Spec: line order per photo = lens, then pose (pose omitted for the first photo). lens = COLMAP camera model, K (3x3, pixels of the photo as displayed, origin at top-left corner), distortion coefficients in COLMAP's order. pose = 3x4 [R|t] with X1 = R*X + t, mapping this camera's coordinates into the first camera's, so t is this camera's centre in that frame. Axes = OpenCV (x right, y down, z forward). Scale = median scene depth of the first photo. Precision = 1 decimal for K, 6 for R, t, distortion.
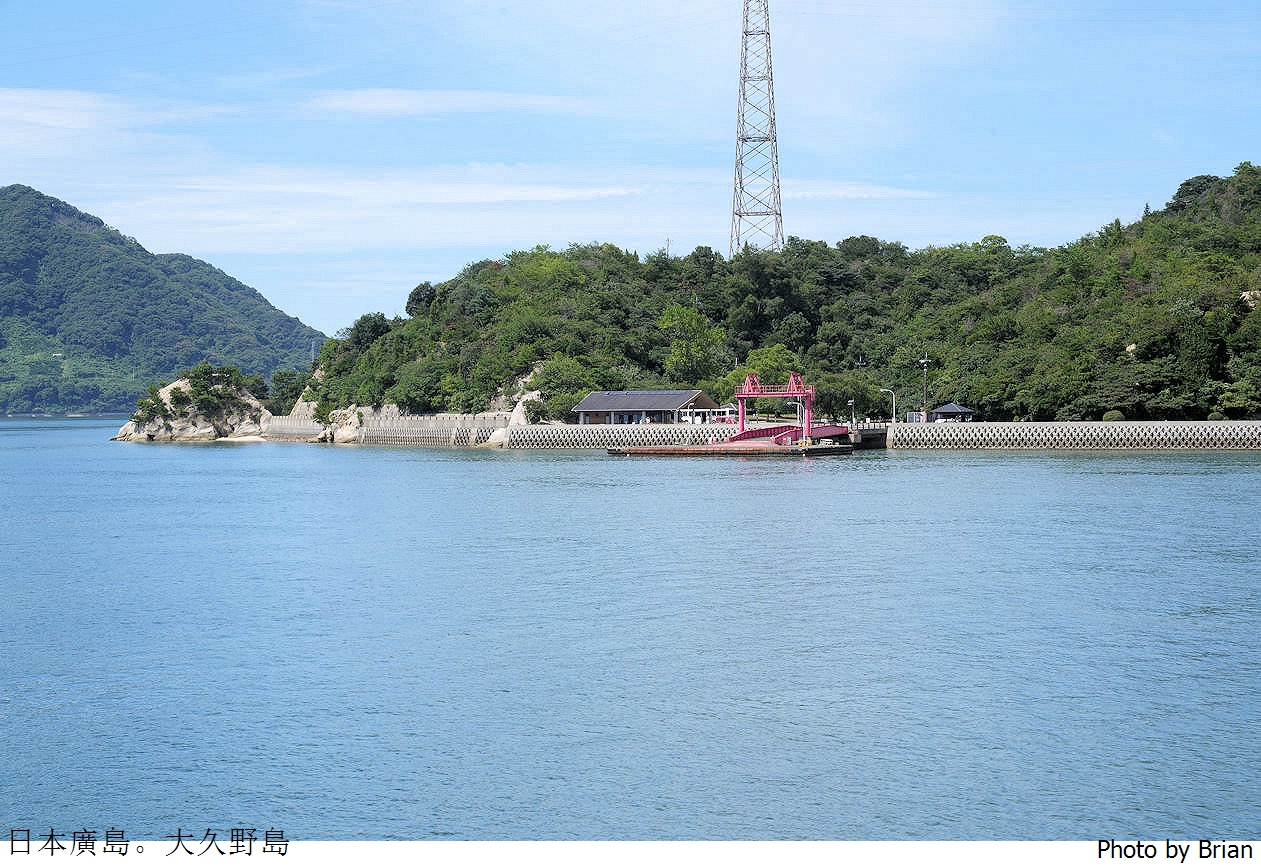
lens RADIAL K [[2367.1, 0, 630.5], [0, 2367.1, 433.0], [0, 0, 1]] dist [0.377090, -0.009992]
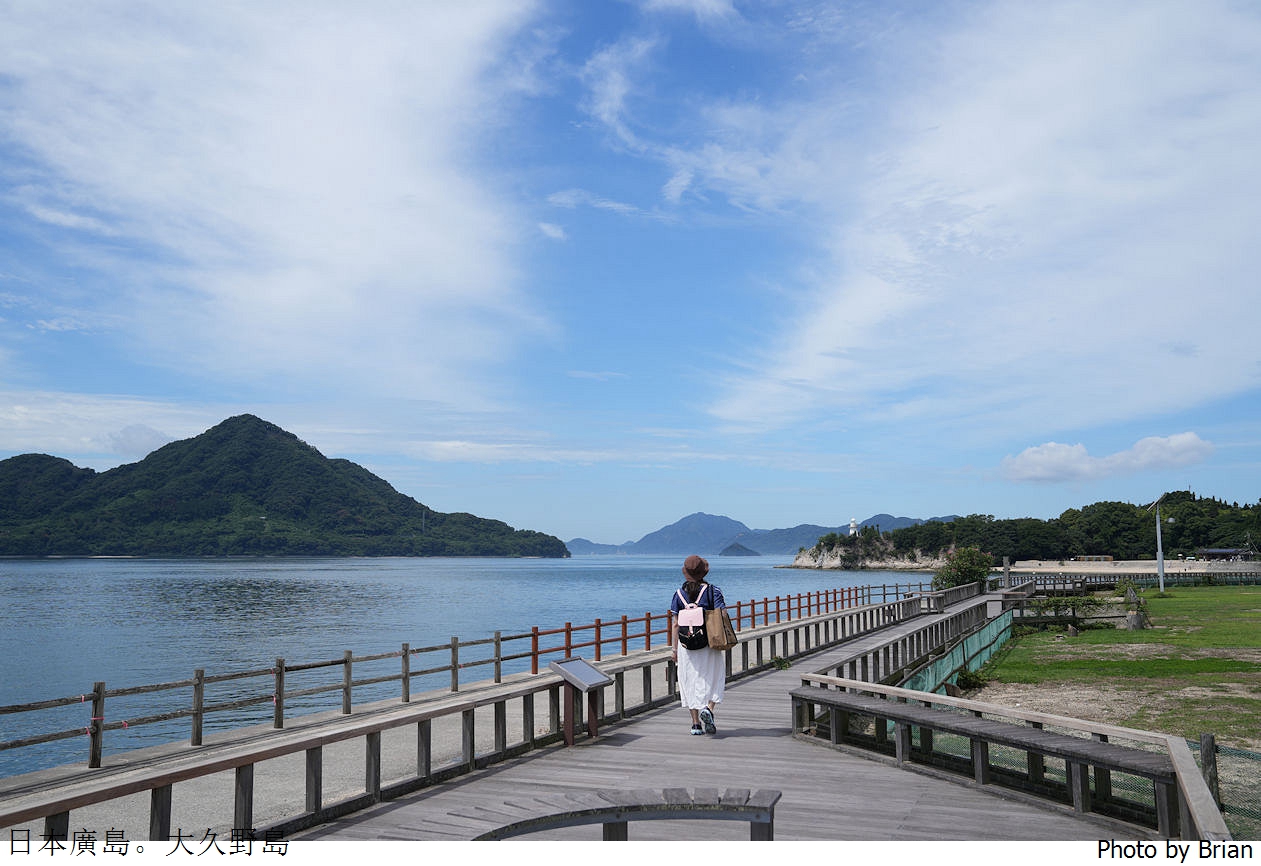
lens RADIAL K [[1140.0, 0, 630.5], [0, 1140.0, 433.0], [0, 0, 1]] dist [-0.058242, 0.147230]
pose [[0.997712, 0.019262, 0.064808, -0.047564], [-0.011471, 0.992887, -0.118507, -0.002494], [-0.066629, 0.117492, 0.990836, 0.246033]]
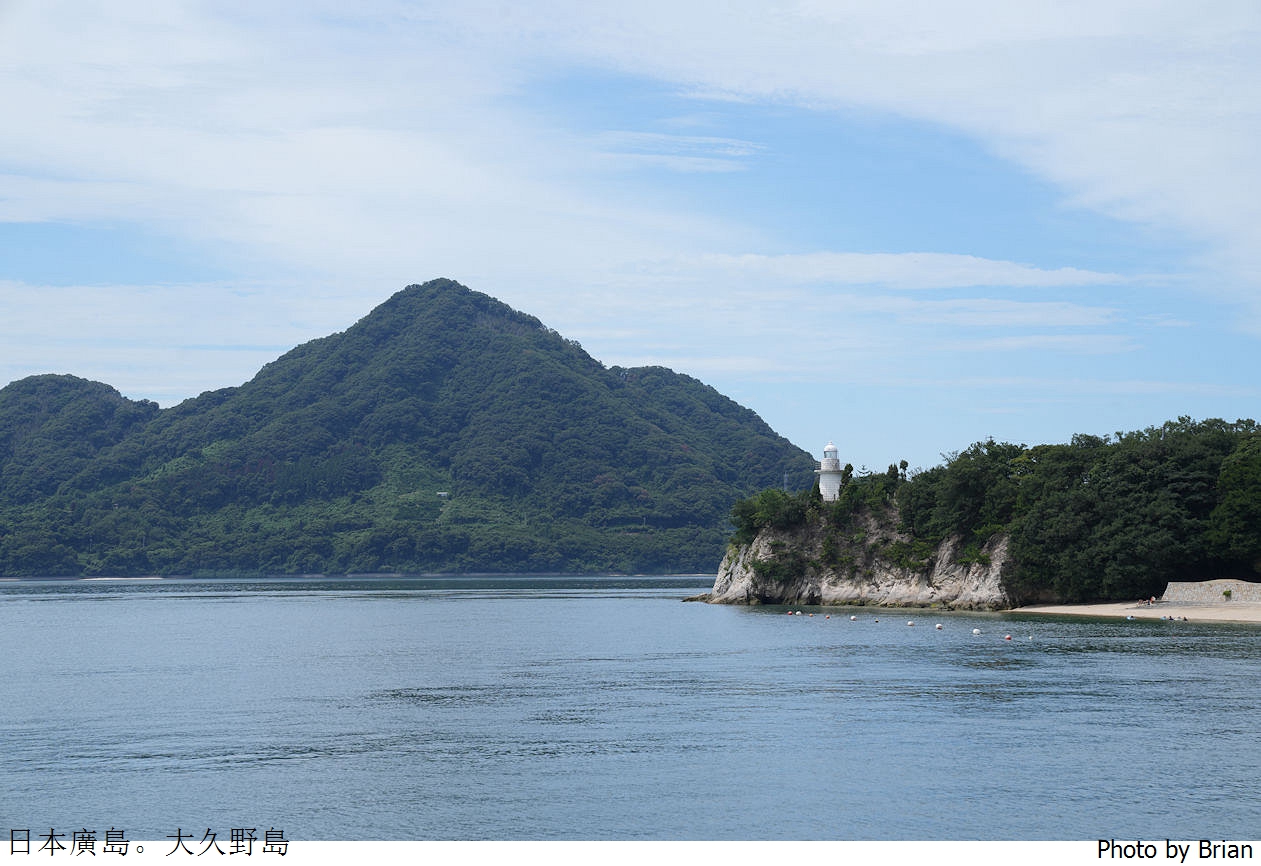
lens RADIAL K [[2367.1, 0, 630.5], [0, 2367.1, 433.0], [0, 0, 1]] dist [0.377090, -0.009992]
pose [[0.956470, -0.008270, -0.291714, 0.029529], [-0.011436, 0.997768, -0.065782, -0.003576], [0.291607, 0.066254, 0.954241, 0.312843]]
